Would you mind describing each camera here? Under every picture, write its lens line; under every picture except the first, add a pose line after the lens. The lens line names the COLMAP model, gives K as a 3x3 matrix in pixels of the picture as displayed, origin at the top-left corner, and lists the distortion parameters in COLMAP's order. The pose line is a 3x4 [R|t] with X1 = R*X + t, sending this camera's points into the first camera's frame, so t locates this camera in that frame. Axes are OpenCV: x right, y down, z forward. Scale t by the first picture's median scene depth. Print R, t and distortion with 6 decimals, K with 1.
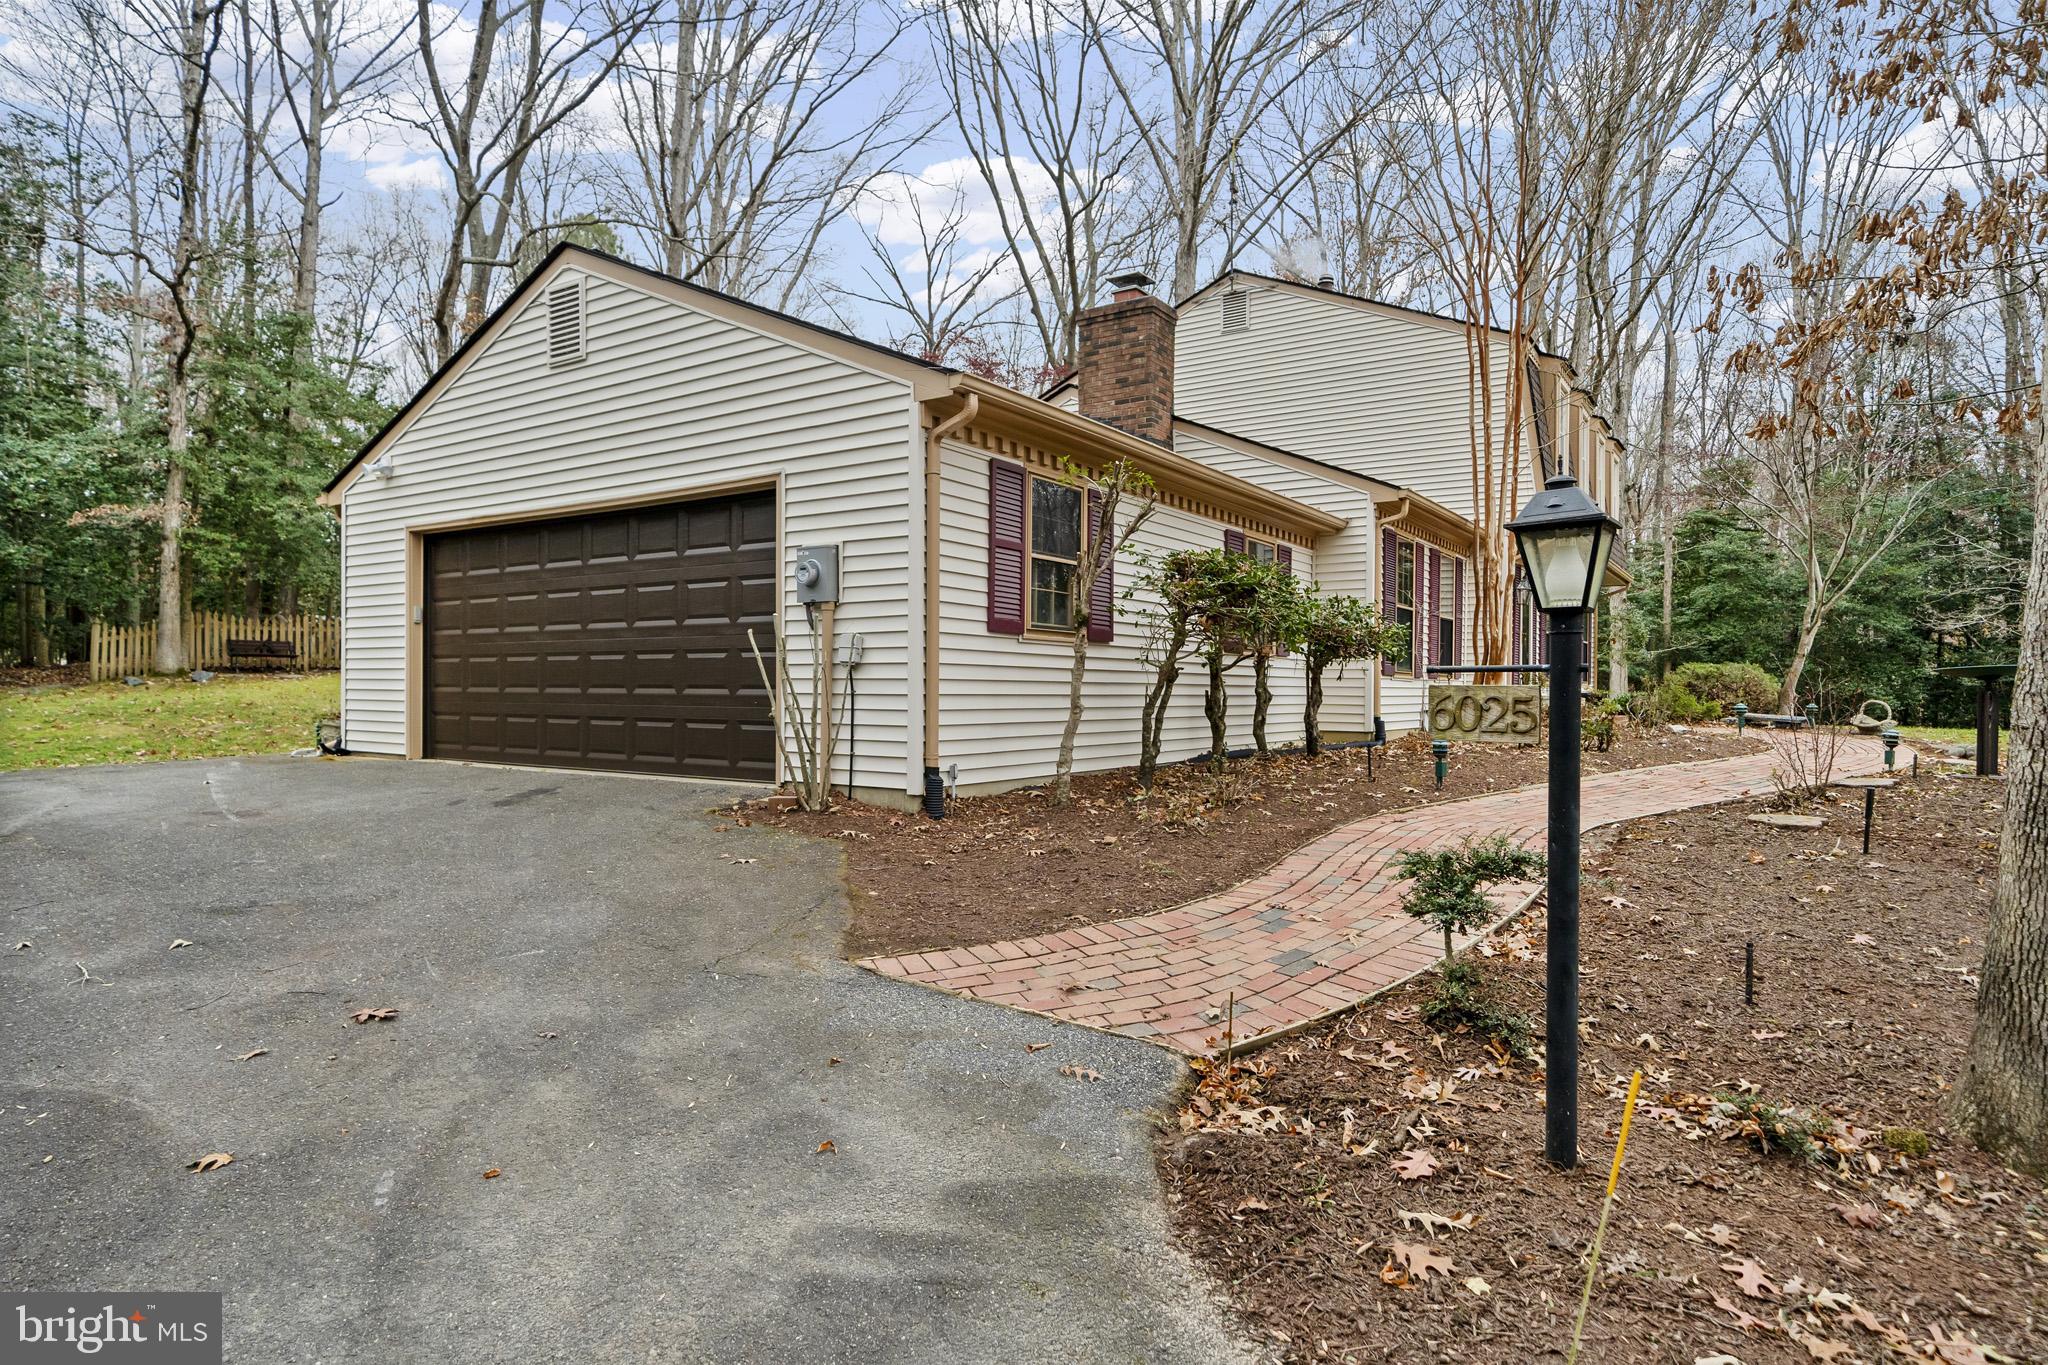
lens RADIAL K [[1141.5, 0, 1024.0], [0, 1141.5, 682.5], [0, 0, 1]] dist [0.000436, 0.000153]
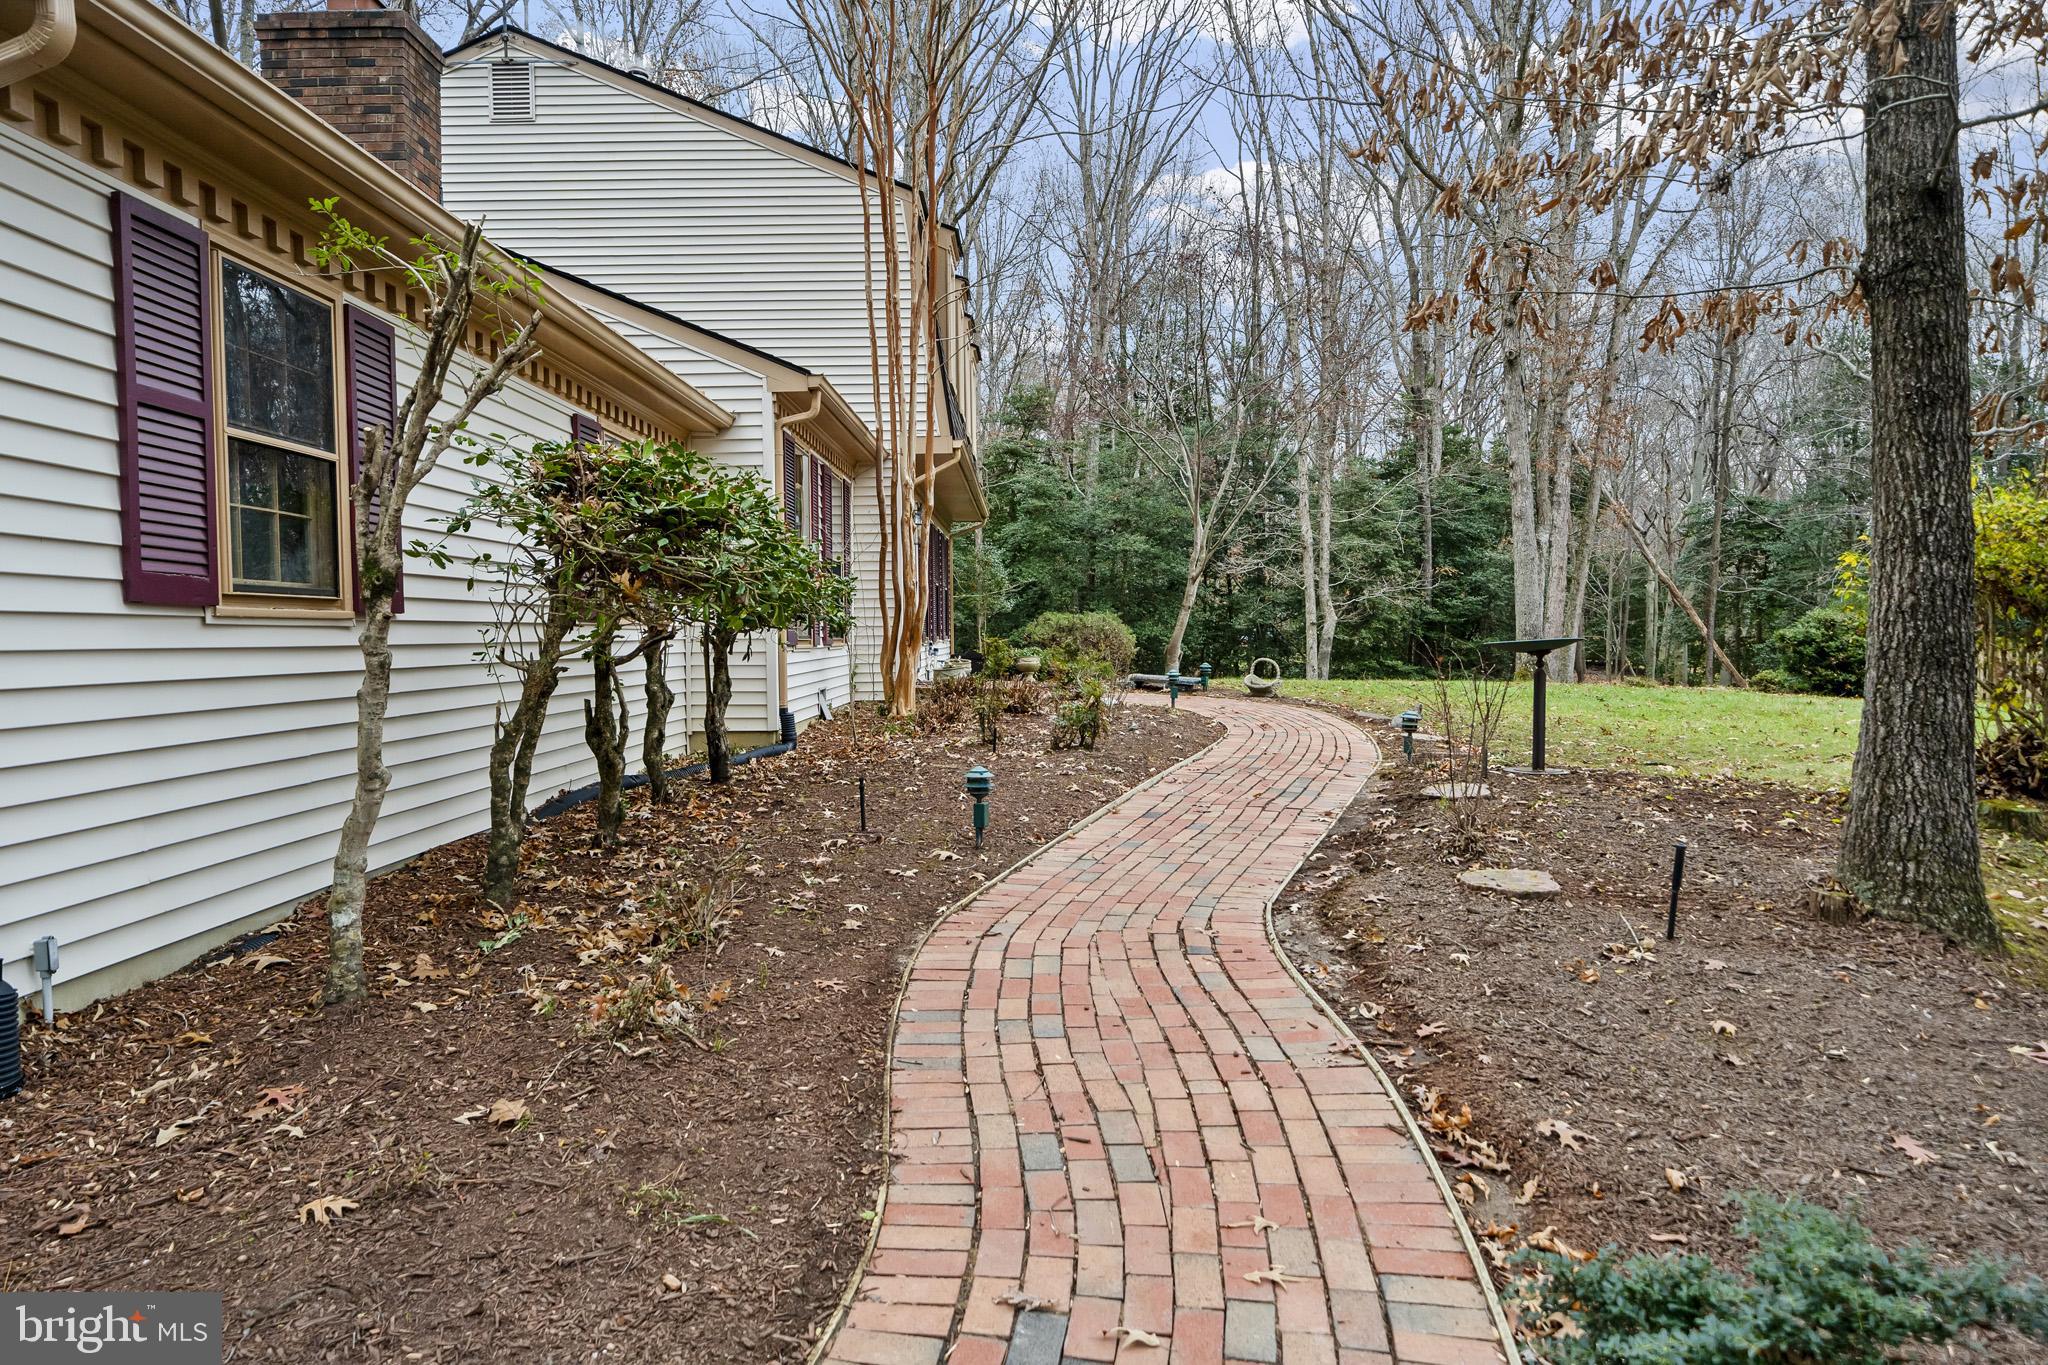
lens RADIAL K [[1391.5, 0, 1018.4], [0, 1391.5, 702.2], [0, 0, 1]] dist [0.001014, -0.000300]
pose [[0.846336, -0.039759, 0.531163, -0.024936], [0.011335, 0.998329, 0.056667, -0.031150], [-0.532528, -0.041939, 0.845373, 0.353591]]
